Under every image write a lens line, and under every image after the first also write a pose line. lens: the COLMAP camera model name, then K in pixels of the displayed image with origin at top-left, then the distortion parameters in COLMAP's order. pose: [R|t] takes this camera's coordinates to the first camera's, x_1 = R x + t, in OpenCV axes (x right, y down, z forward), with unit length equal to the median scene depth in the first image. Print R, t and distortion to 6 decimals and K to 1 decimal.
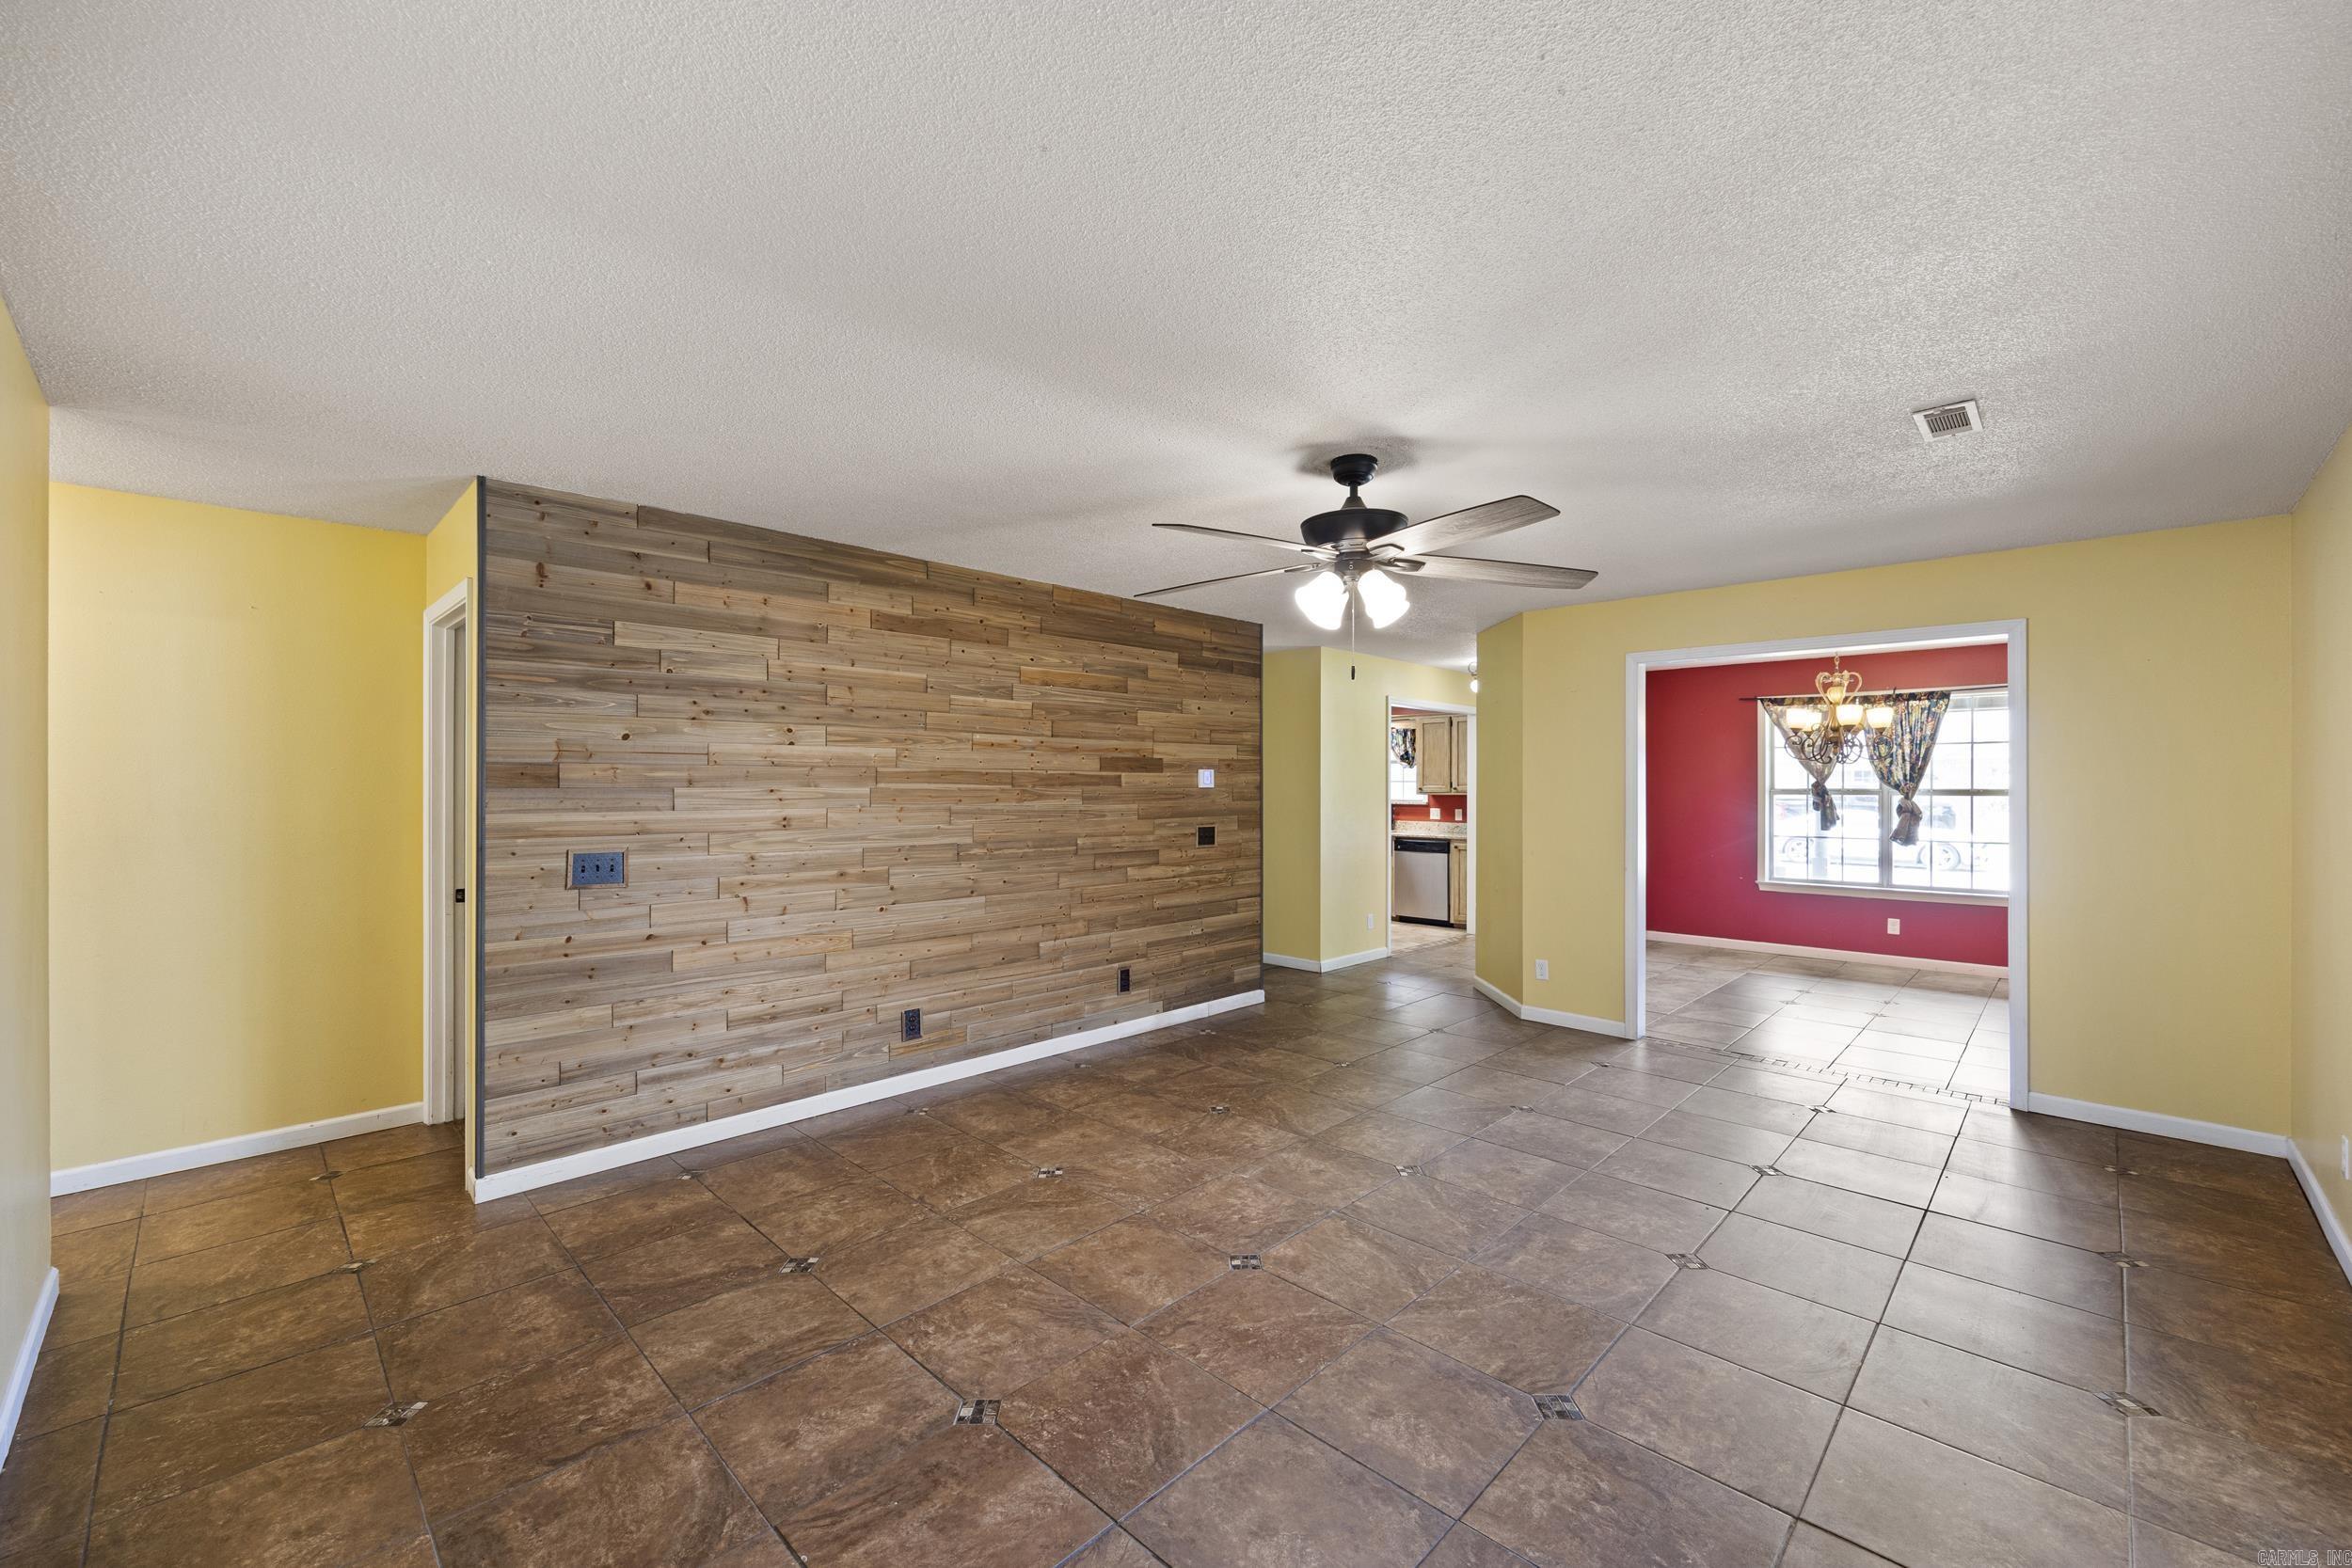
lens RADIAL K [[954.0, 0, 1171.7], [0, 954.0, 793.8], [0, 0, 1]] dist [-0.009131, -0.000081]
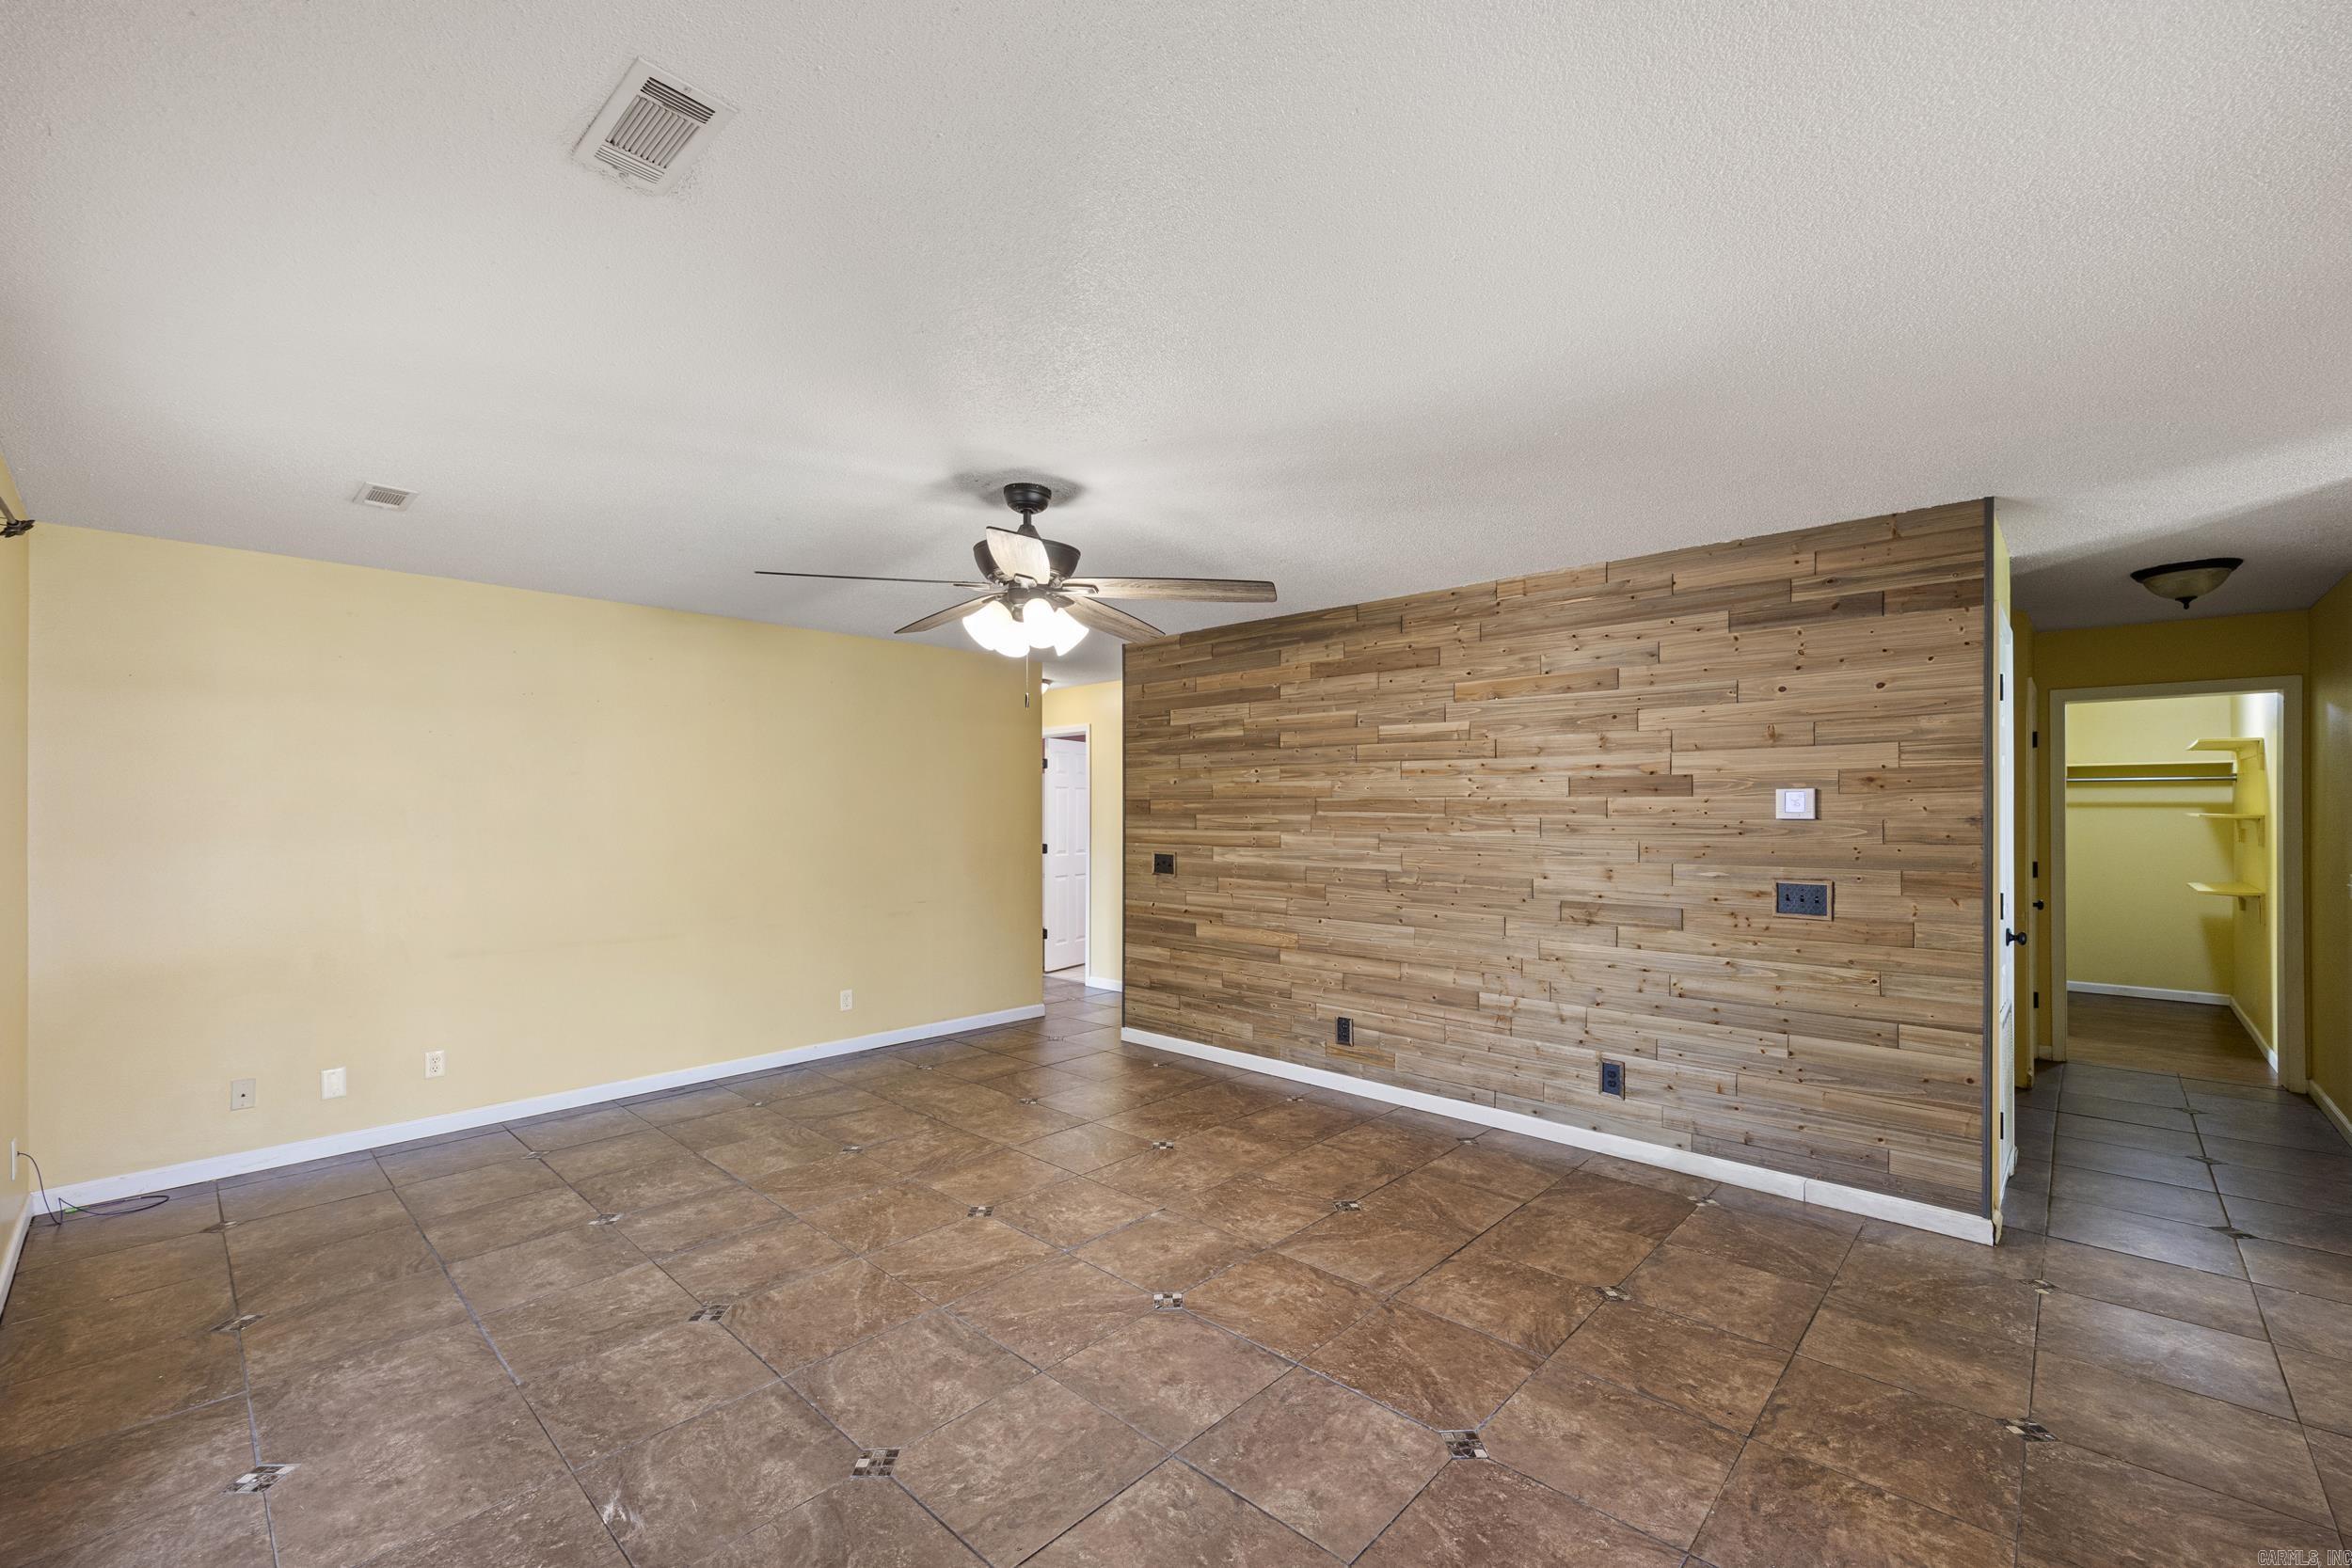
lens RADIAL K [[954.0, 0, 1171.7], [0, 954.0, 793.8], [0, 0, 1]] dist [-0.009131, -0.000081]
pose [[0.022902, -0.018996, -0.999557, 0.888048], [-0.011884, 0.999744, -0.019271, -0.008107], [0.999667, 0.012321, 0.022670, 0.831778]]
